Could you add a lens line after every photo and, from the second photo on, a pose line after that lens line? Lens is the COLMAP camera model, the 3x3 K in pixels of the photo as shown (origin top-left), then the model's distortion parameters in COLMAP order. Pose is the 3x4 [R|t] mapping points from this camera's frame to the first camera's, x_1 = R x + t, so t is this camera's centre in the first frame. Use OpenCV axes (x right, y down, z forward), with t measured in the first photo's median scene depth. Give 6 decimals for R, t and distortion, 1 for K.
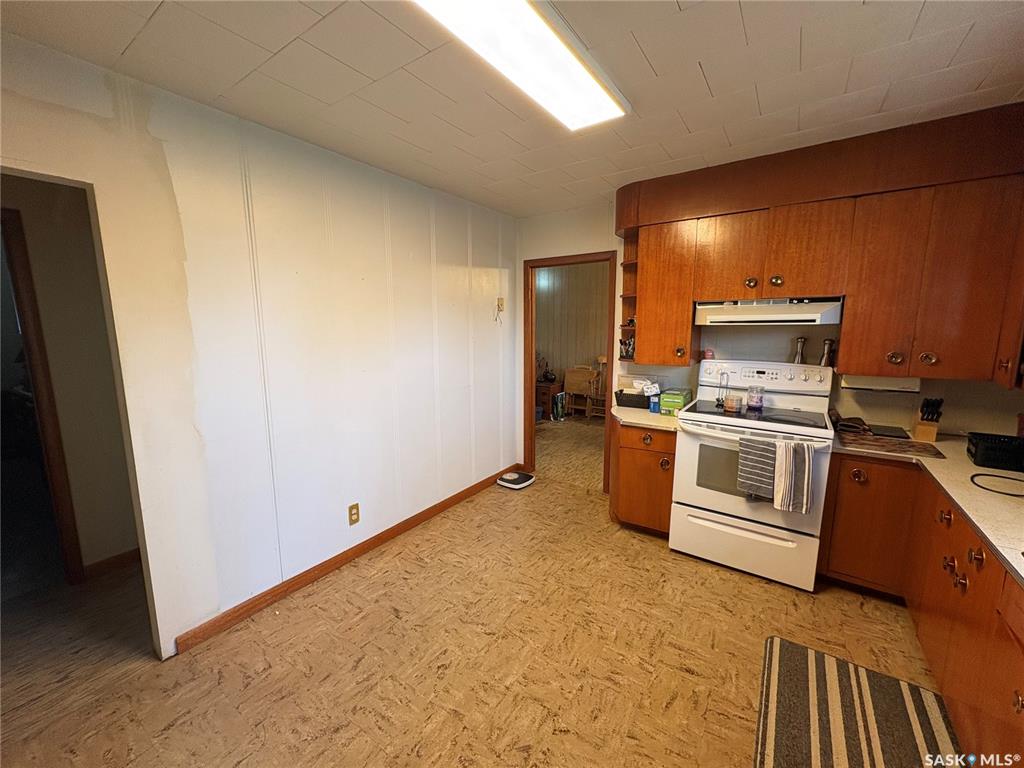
lens RADIAL K [[407.8, 0, 512.3], [0, 407.8, 382.1], [0, 0, 1]] dist [0.001849, -0.000320]
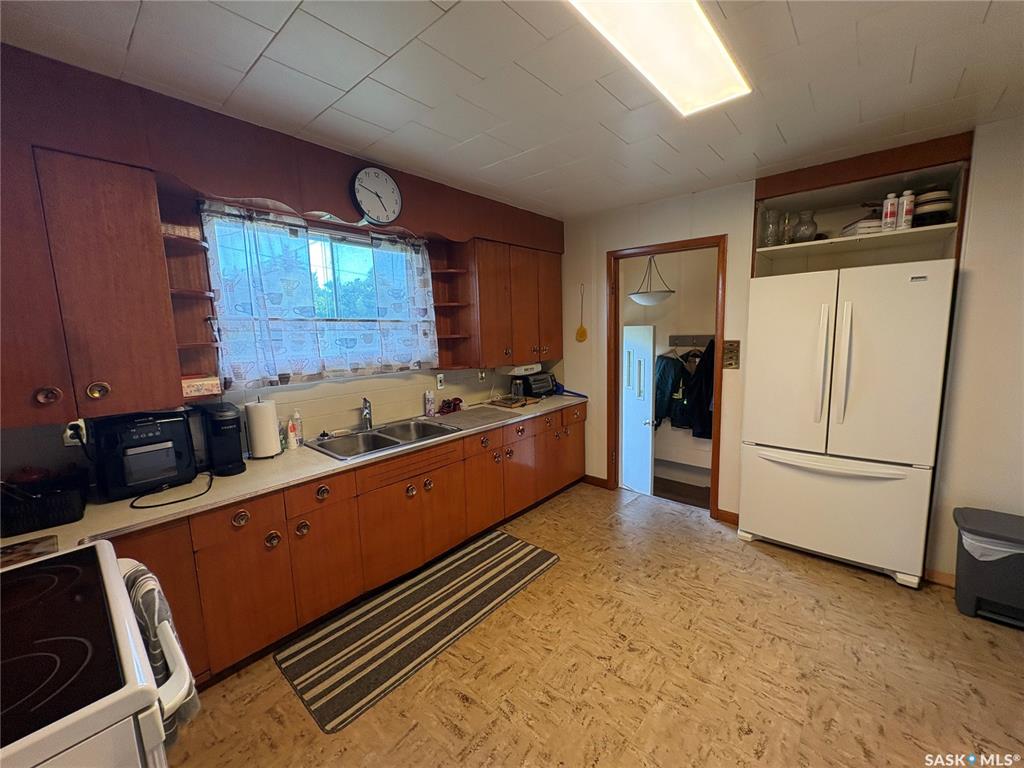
lens RADIAL K [[407.8, 0, 512.0], [0, 407.8, 383.1], [0, 0, 1]] dist [0.001849, -0.000320]
pose [[-0.992462, 0.011817, 0.121978, 0.154354], [0.045693, 0.959248, 0.278847, -0.194018], [-0.113712, 0.282319, -0.952557, 1.286427]]
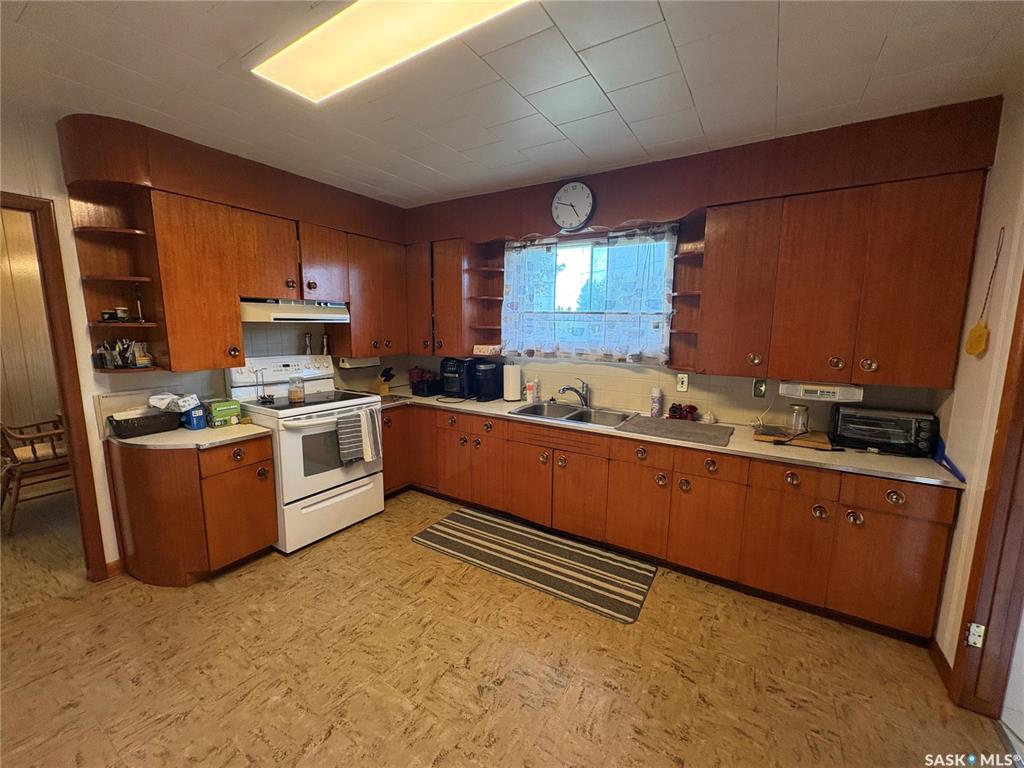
lens RADIAL K [[407.8, 0, 512.4], [0, 407.8, 382.6], [0, 0, 1]] dist [0.001849, -0.000320]
pose [[-0.044757, -0.133696, 0.990011, -0.620212], [0.135226, 0.981073, 0.138602, -0.058447], [-0.989803, 0.140079, -0.025831, 0.514057]]
